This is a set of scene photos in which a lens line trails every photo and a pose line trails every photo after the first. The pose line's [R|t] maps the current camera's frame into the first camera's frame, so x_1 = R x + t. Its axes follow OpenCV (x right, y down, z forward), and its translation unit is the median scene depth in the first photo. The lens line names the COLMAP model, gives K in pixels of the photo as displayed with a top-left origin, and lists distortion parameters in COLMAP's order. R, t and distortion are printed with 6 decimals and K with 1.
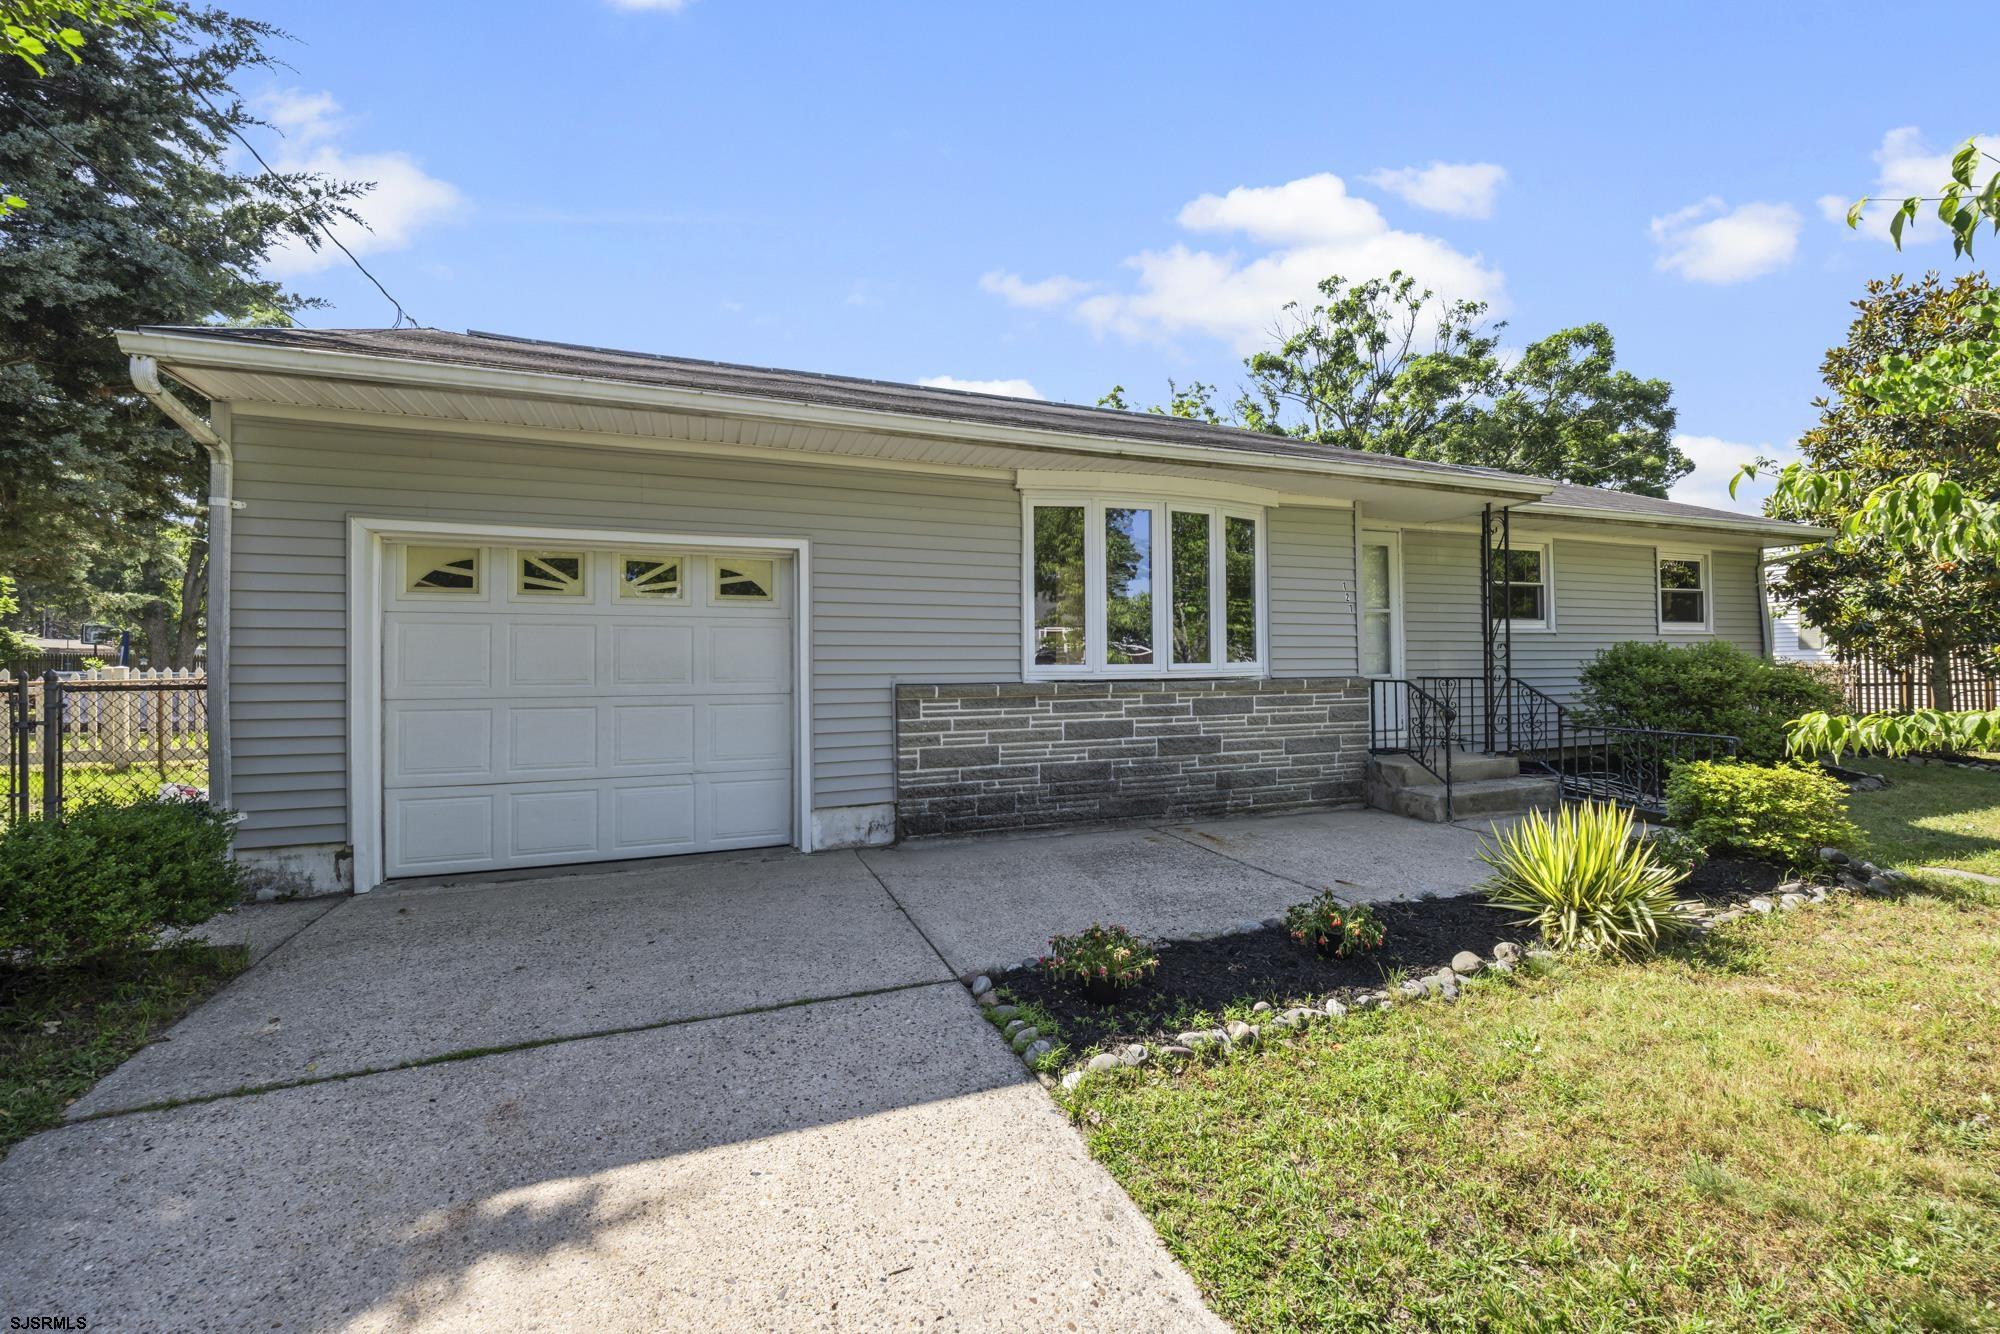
lens RADIAL K [[753.7, 0, 998.1], [0, 753.7, 649.9], [0, 0, 1]] dist [-0.000868, -0.001130]
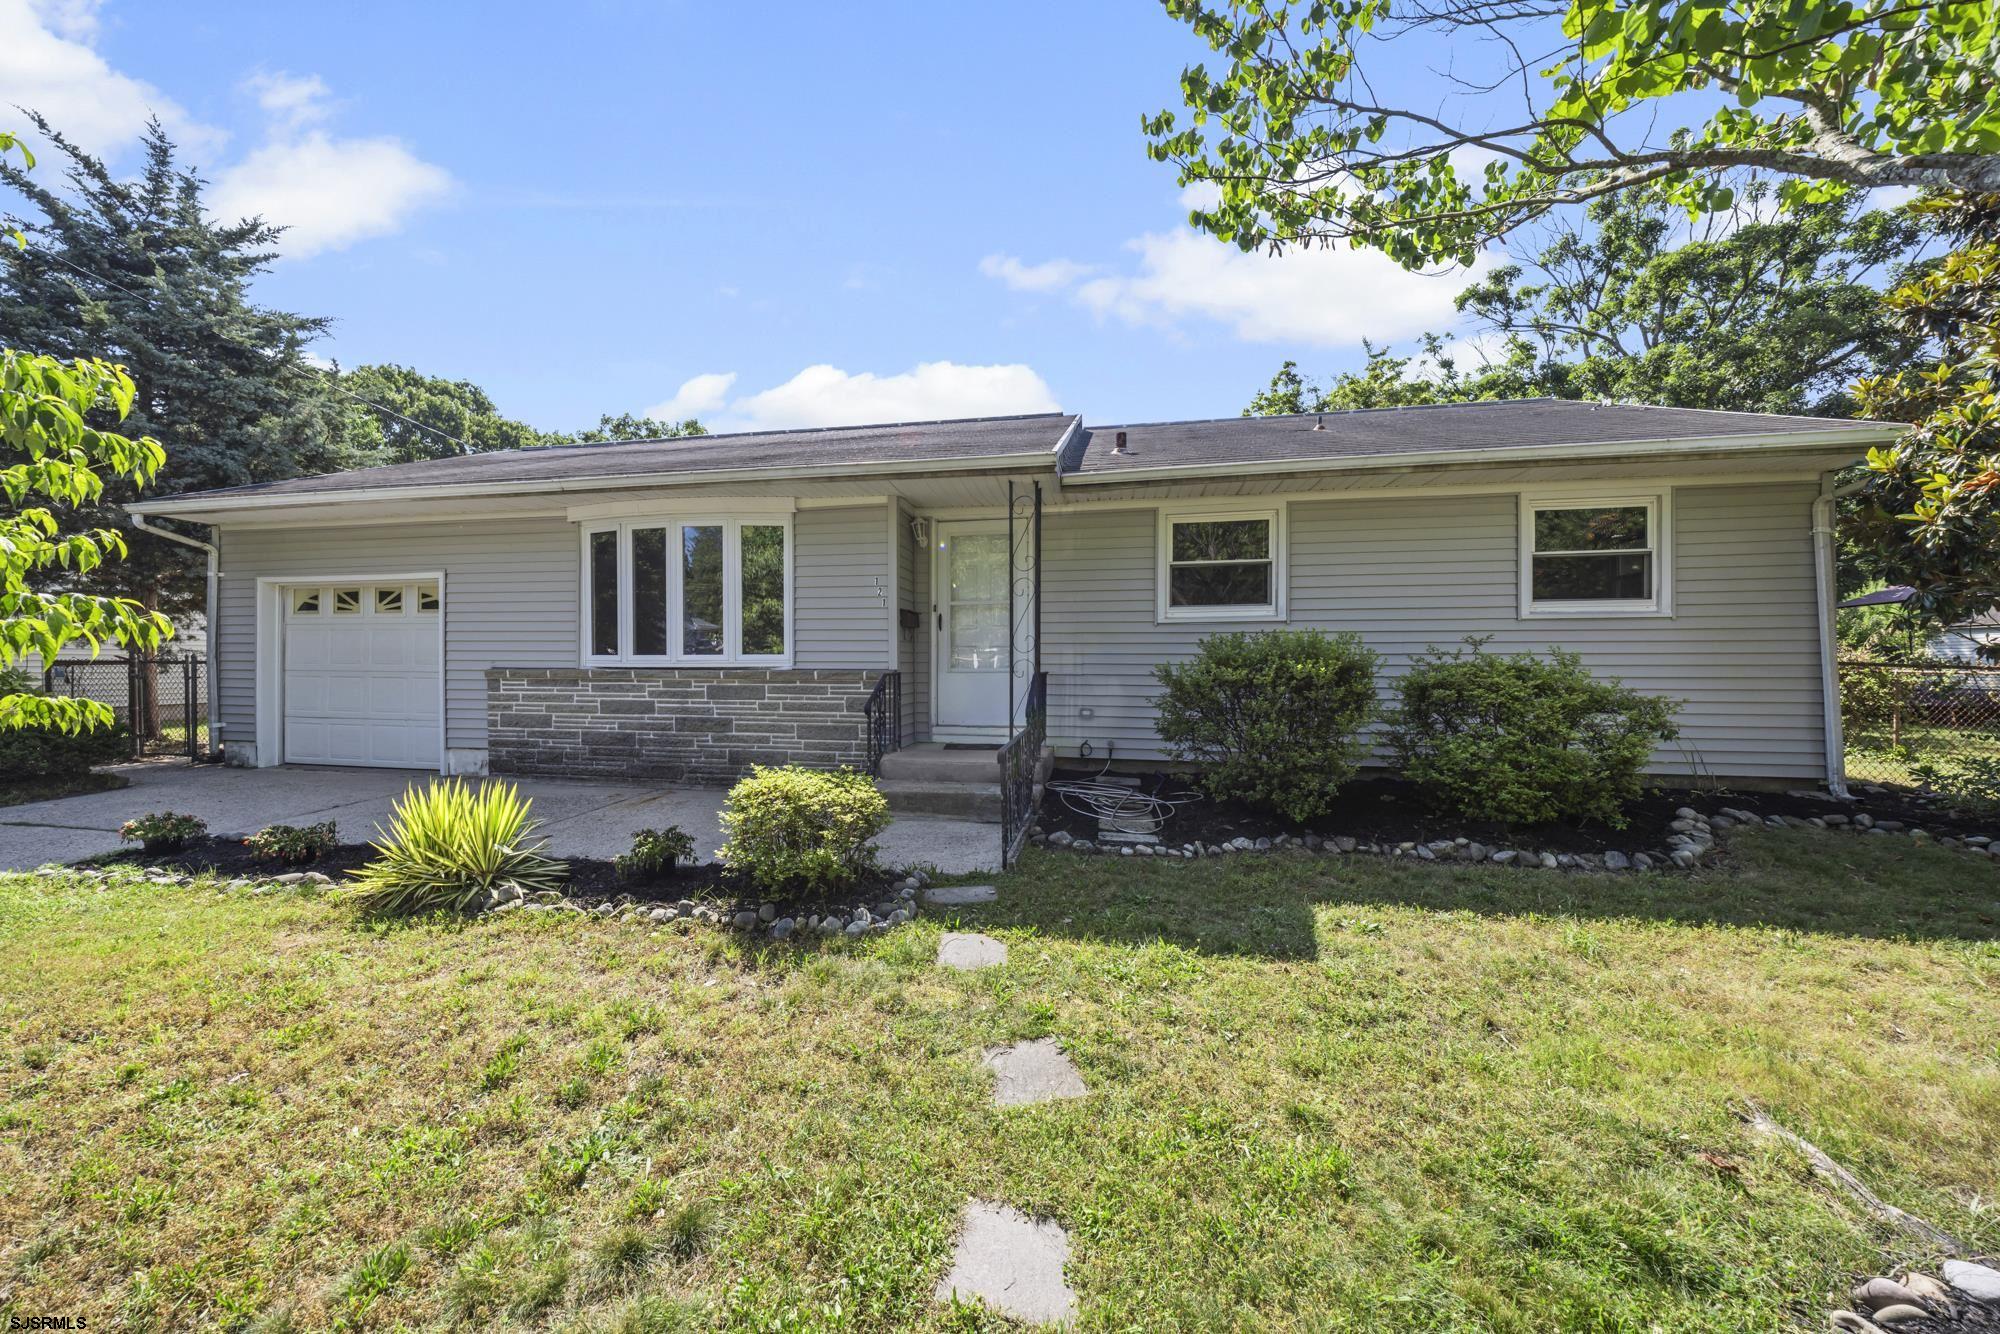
lens RADIAL K [[686.6, 0, 997.4], [0, 686.6, 668.9], [0, 0, 1]] dist [-0.009639, -0.000642]
pose [[0.862754, 0.016201, -0.505364, 1.226894], [0.002070, 0.999365, 0.035572, 0.002897], [0.505620, -0.031736, 0.862172, 0.323476]]
